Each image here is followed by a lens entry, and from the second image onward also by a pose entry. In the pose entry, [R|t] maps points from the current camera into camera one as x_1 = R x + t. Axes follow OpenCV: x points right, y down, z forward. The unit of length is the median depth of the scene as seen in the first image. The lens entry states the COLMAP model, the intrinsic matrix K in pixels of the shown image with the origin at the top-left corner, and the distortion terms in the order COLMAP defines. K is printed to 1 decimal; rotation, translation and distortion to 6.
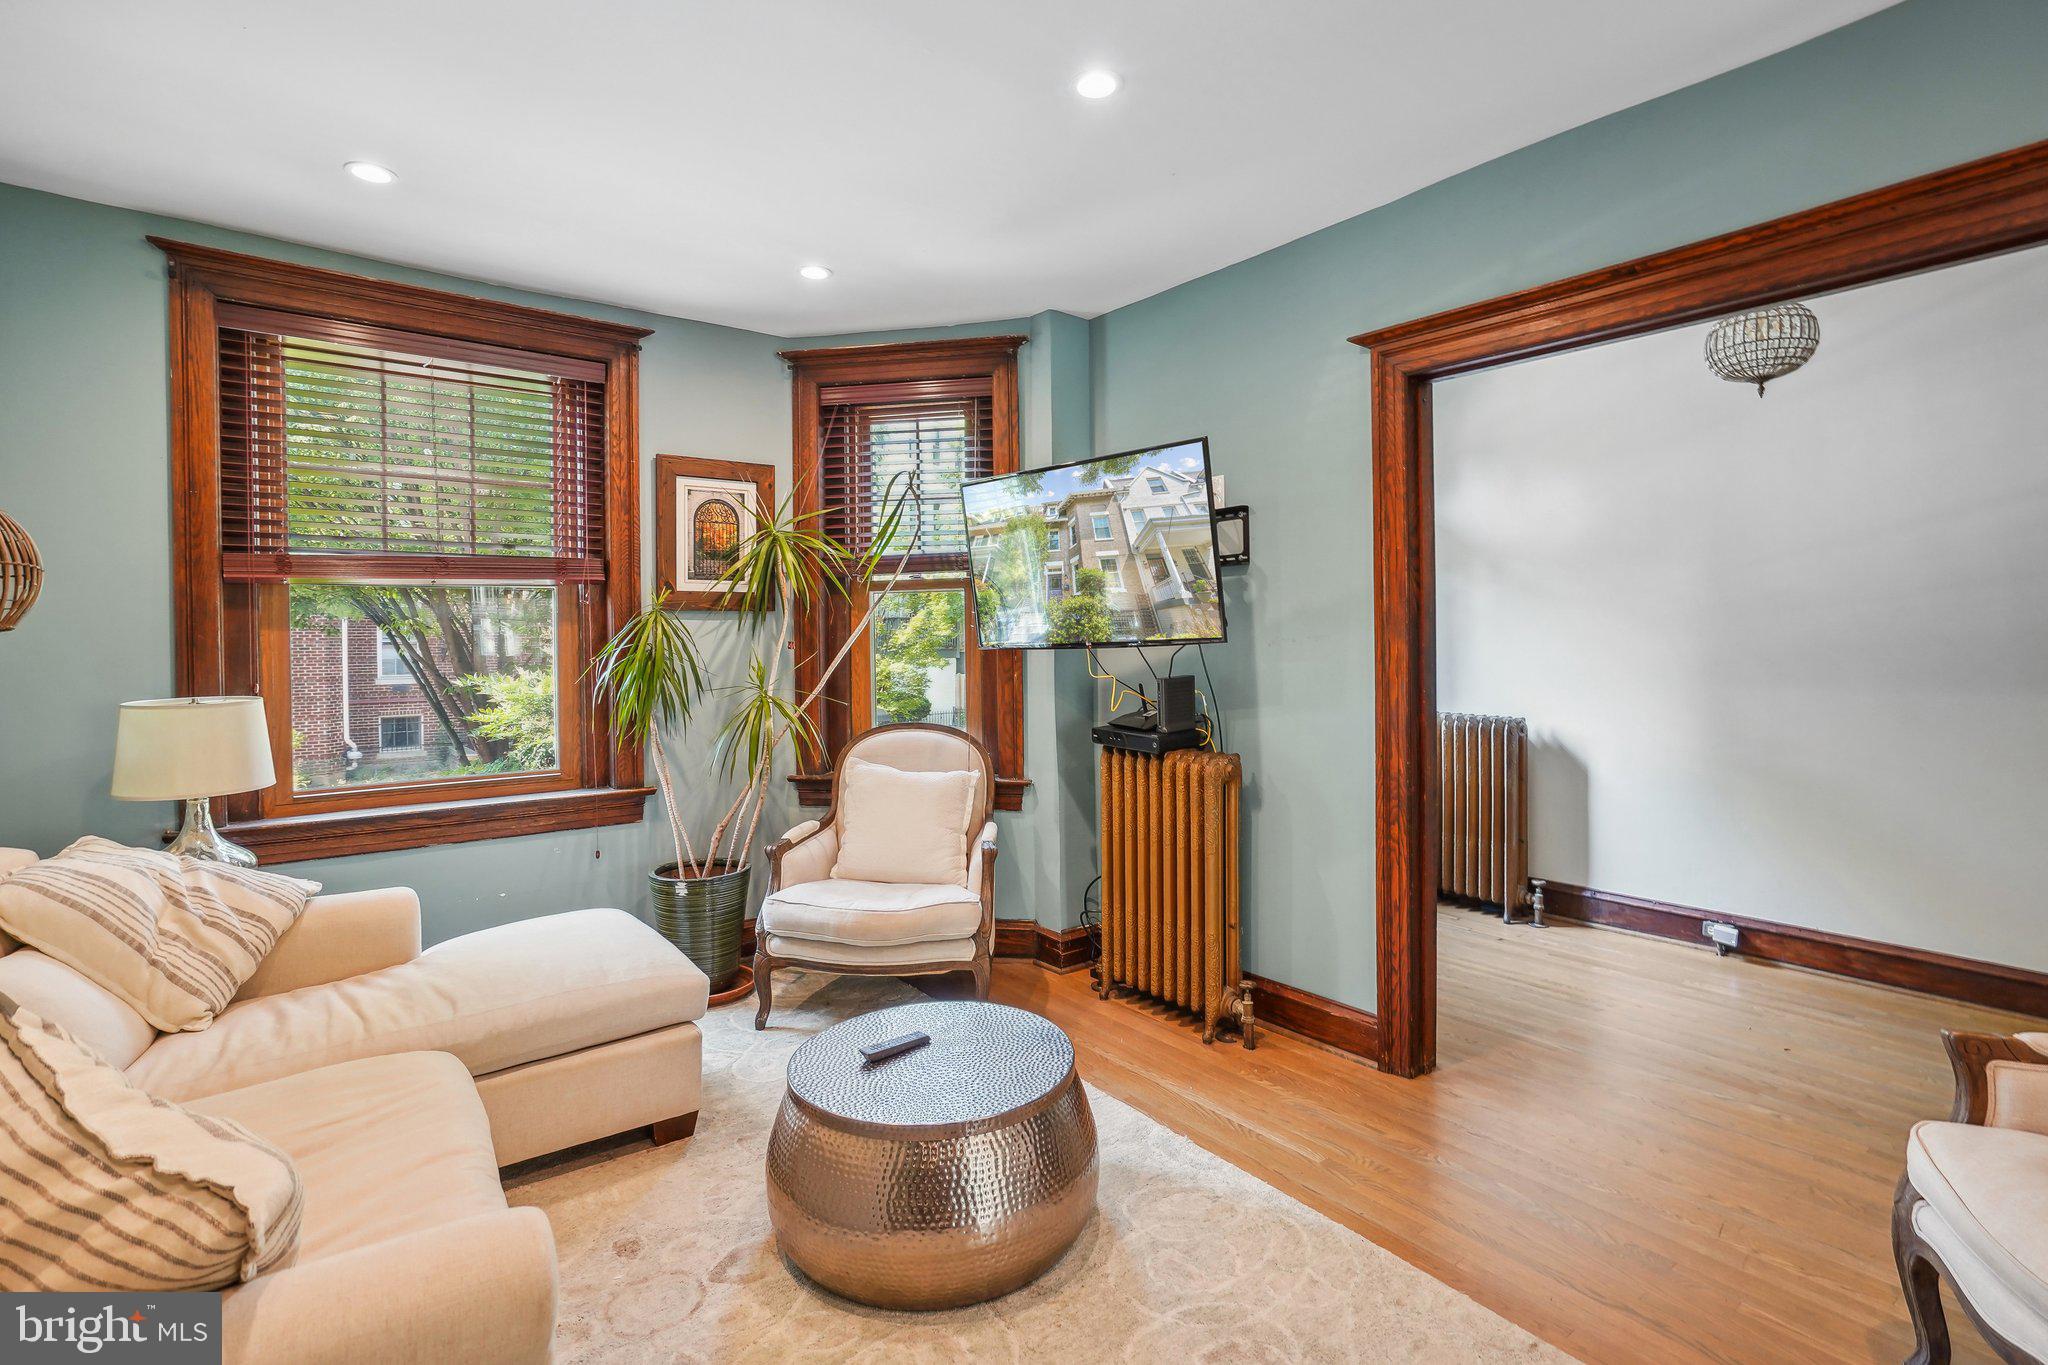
lens RADIAL K [[988.1, 0, 1089.9], [0, 988.1, 651.6], [0, 0, 1]] dist [-0.023330, 0.013803]
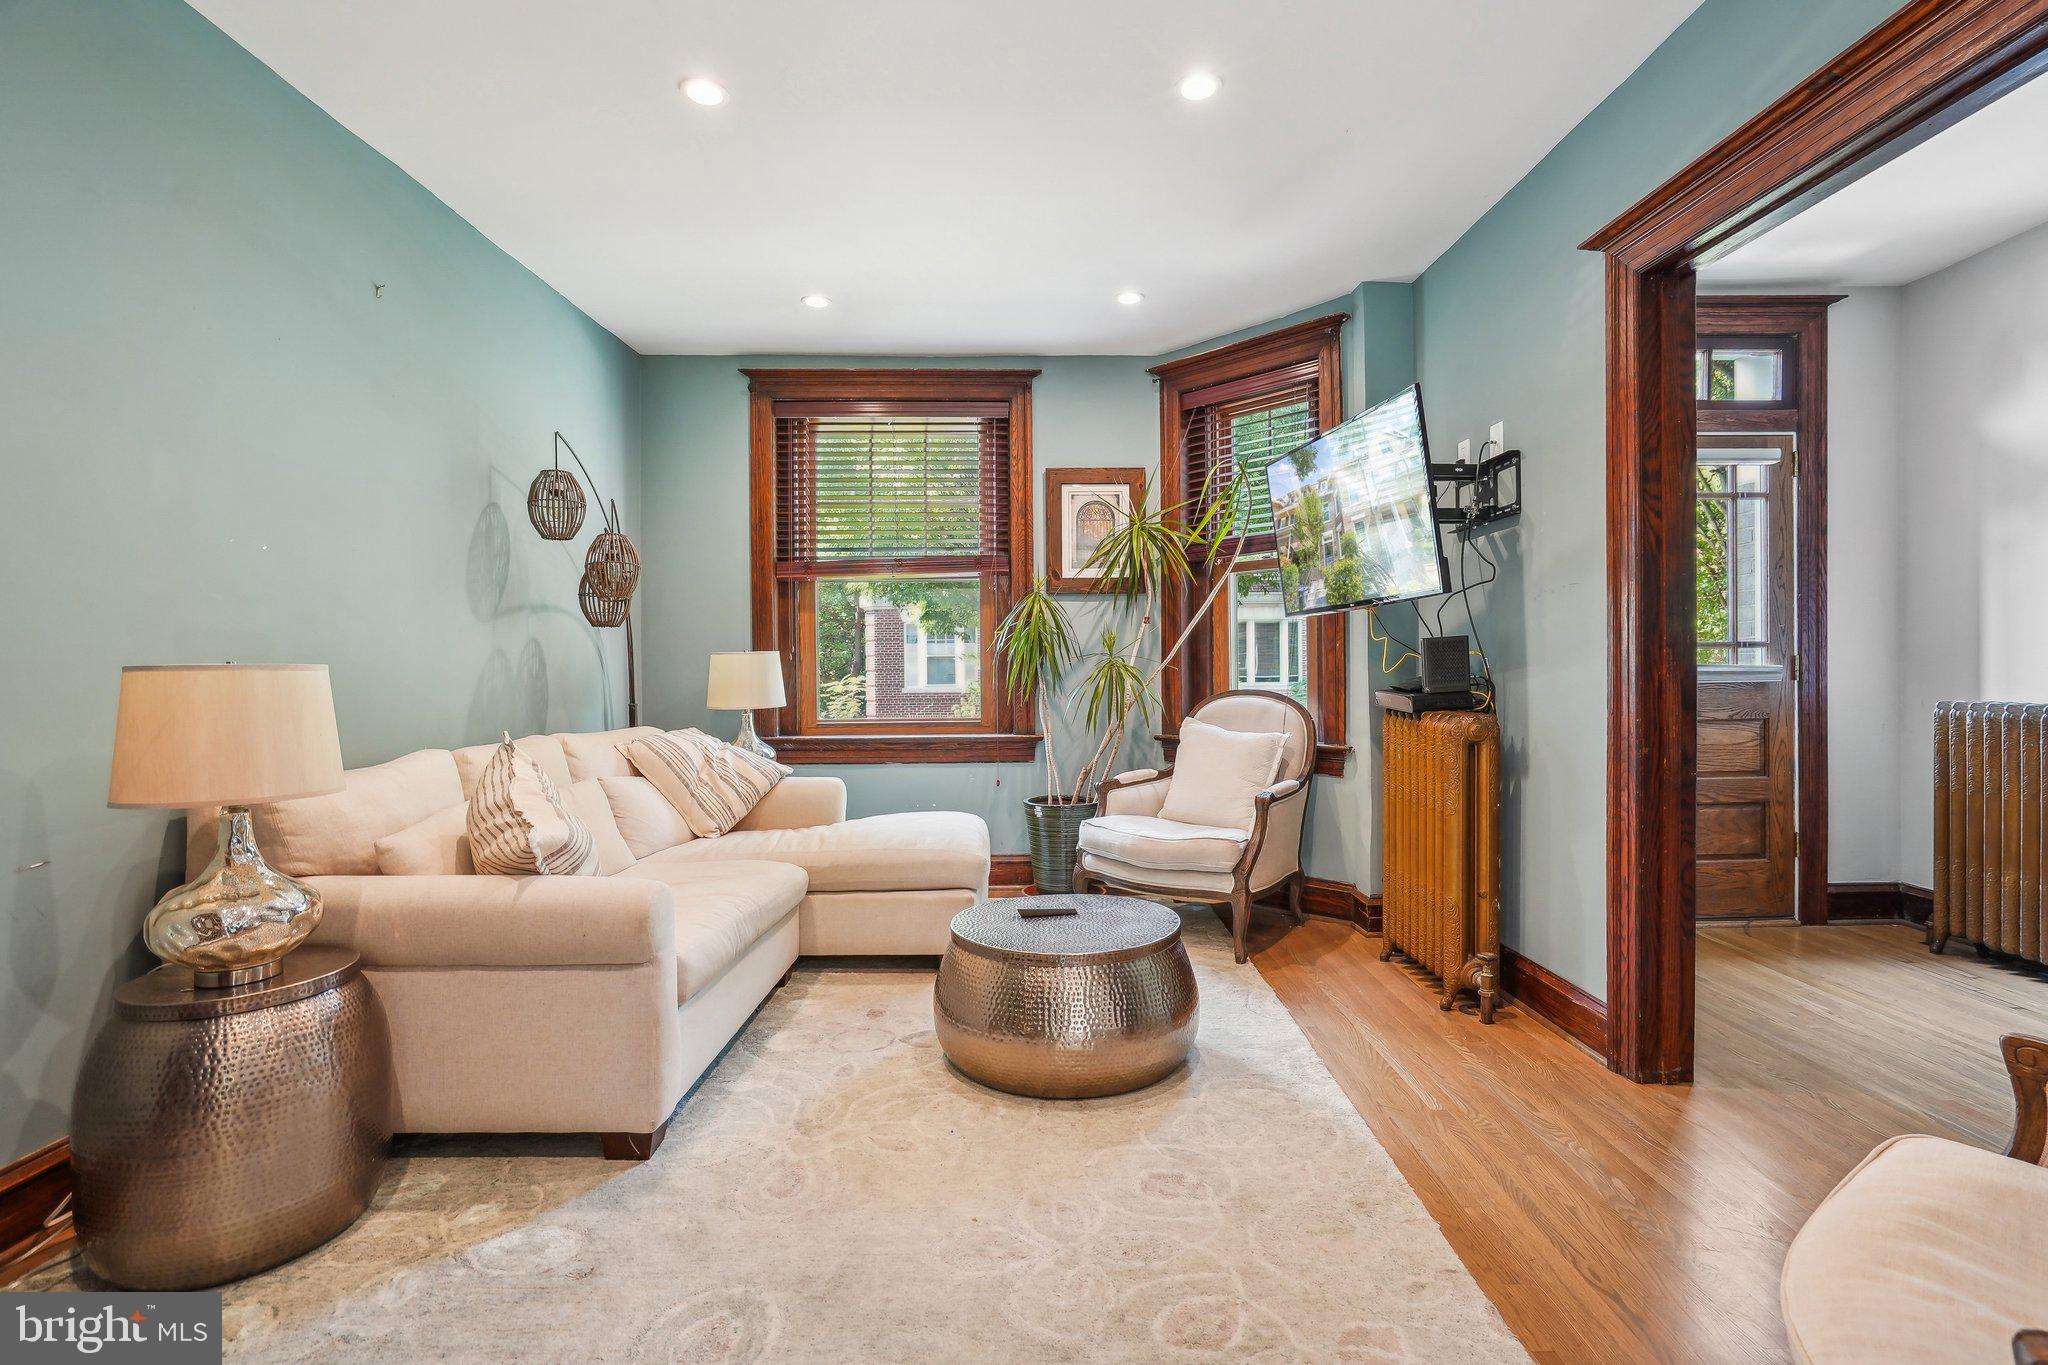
lens RADIAL K [[988.1, 0, 1037.0], [0, 988.1, 667.2], [0, 0, 1]] dist [-0.023330, 0.013803]
pose [[0.801499, 0.004794, -0.597977, 0.329518], [-0.002208, 0.999985, 0.005058, 0.049218], [0.597992, -0.002734, 0.801497, -0.013115]]
